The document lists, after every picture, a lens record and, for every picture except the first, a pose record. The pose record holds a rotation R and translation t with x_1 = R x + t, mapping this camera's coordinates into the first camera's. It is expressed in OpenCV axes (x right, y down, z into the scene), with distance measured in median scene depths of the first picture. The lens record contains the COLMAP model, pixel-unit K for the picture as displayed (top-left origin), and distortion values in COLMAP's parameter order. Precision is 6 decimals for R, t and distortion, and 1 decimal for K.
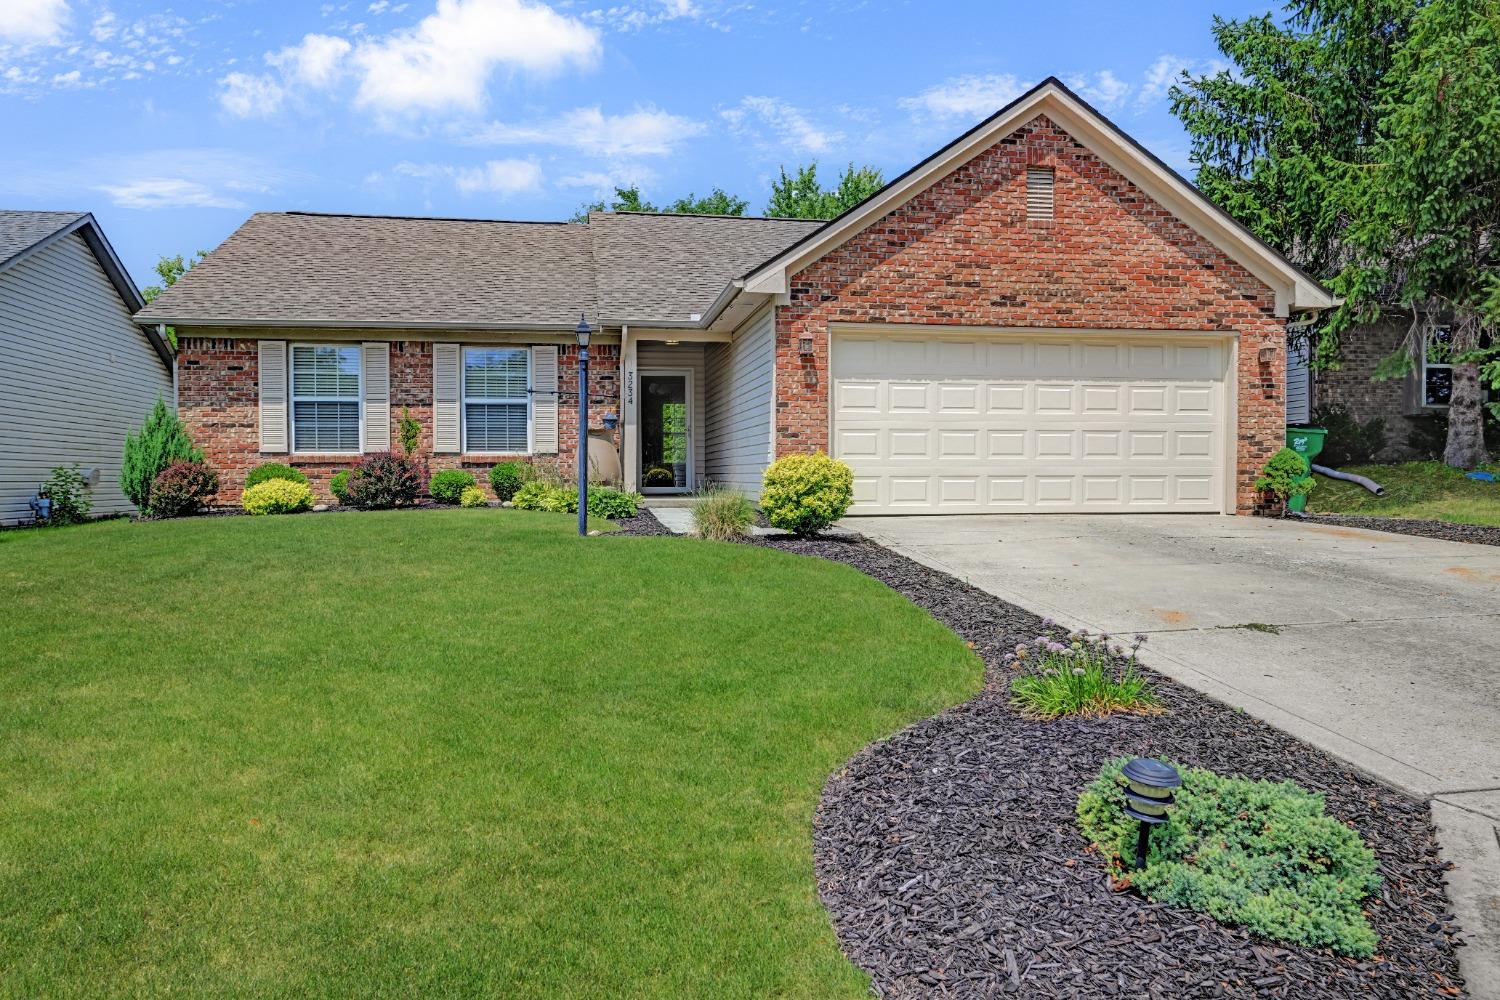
lens RADIAL K [[1029.6, 0, 756.6], [0, 1029.6, 496.6], [0, 0, 1]] dist [0.005182, 0.001513]
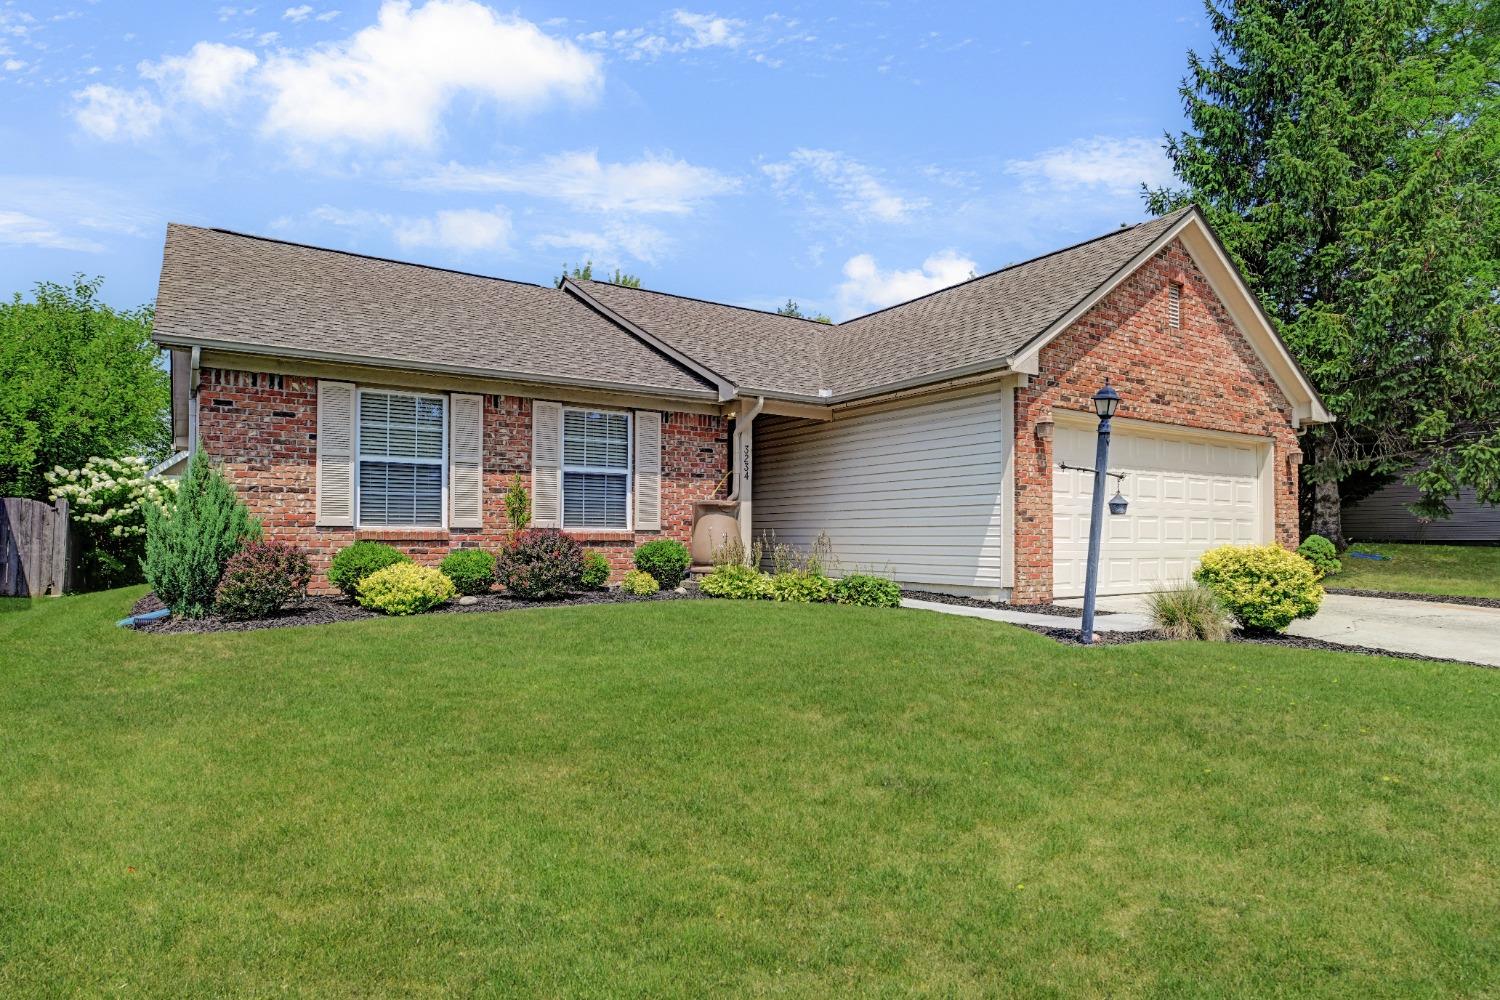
lens RADIAL K [[843.3, 0, 752.1], [0, 843.3, 524.6], [0, 0, 1]] dist [0.006976, 0.002688]
pose [[0.917343, 0.013041, 0.397885, -0.481813], [0.002131, 0.999288, -0.037666, -0.021910], [-0.398093, 0.035400, 0.916662, 0.331061]]
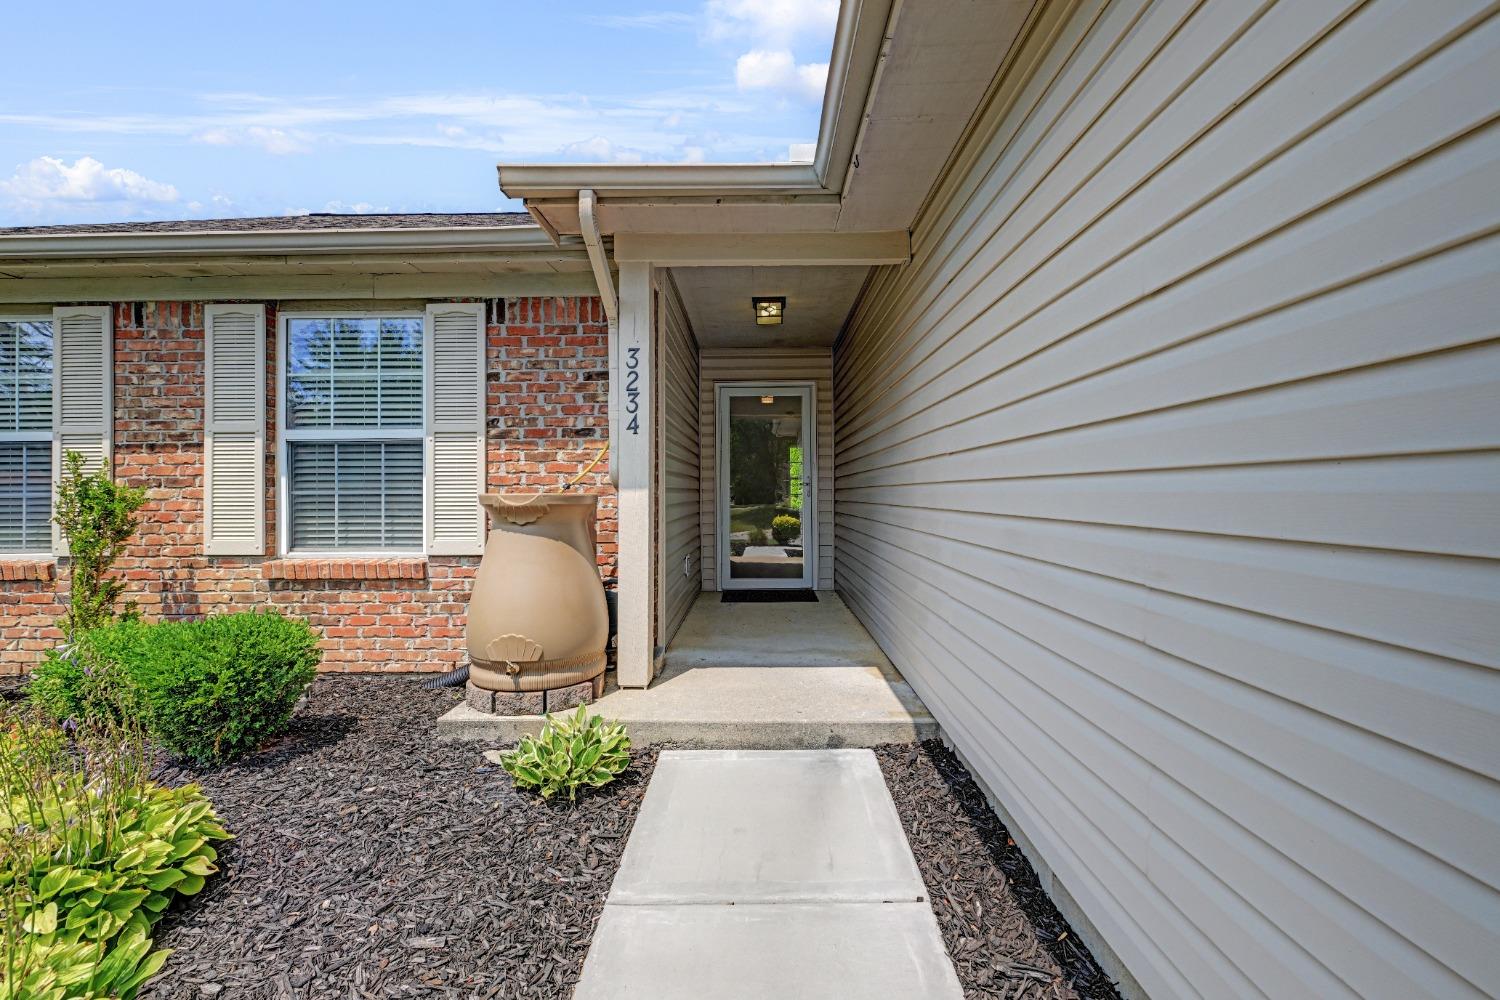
lens RADIAL K [[598.2, 0, 747.7], [0, 598.2, 489.6], [0, 0, 1]] dist [0.007448, -0.000990]
pose [[0.981701, -0.003081, -0.190406, -0.046763], [-0.000904, 0.999783, -0.020834, -0.074400], [0.190429, 0.020625, 0.981484, 0.904284]]
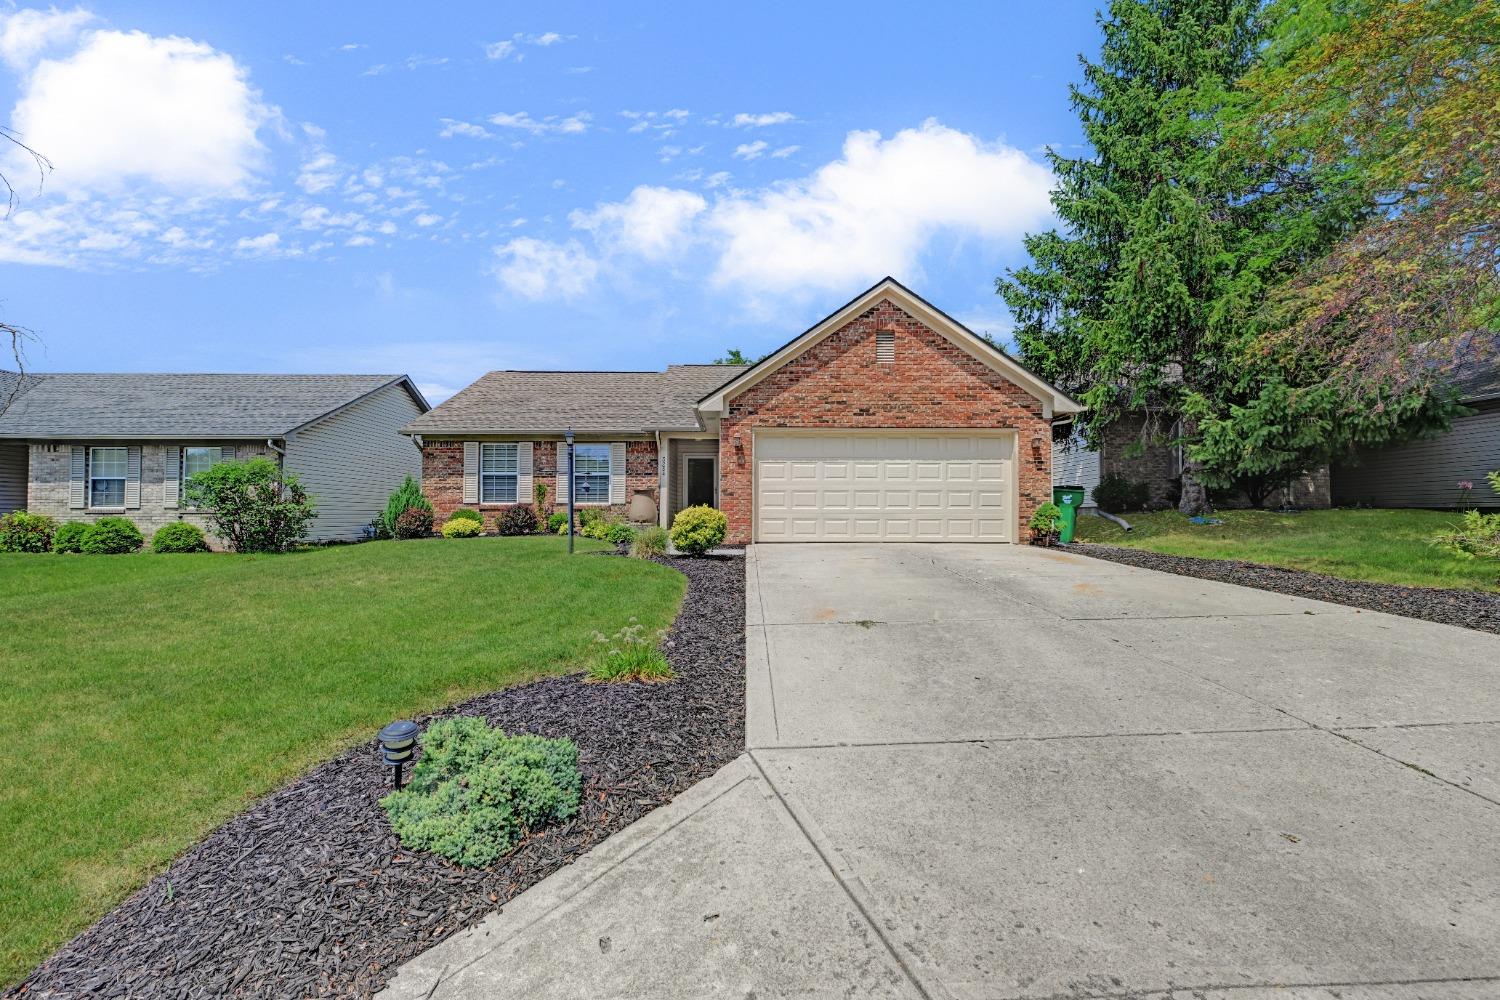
lens RADIAL K [[598.2, 0, 750.4], [0, 598.2, 500.9], [0, 0, 1]] dist [0.007448, -0.000990]
pose [[0.989038, 0.000791, -0.147657, 0.193116], [-0.006776, 0.999175, -0.040034, -0.008674], [0.147504, 0.040596, 0.988228, 0.034117]]
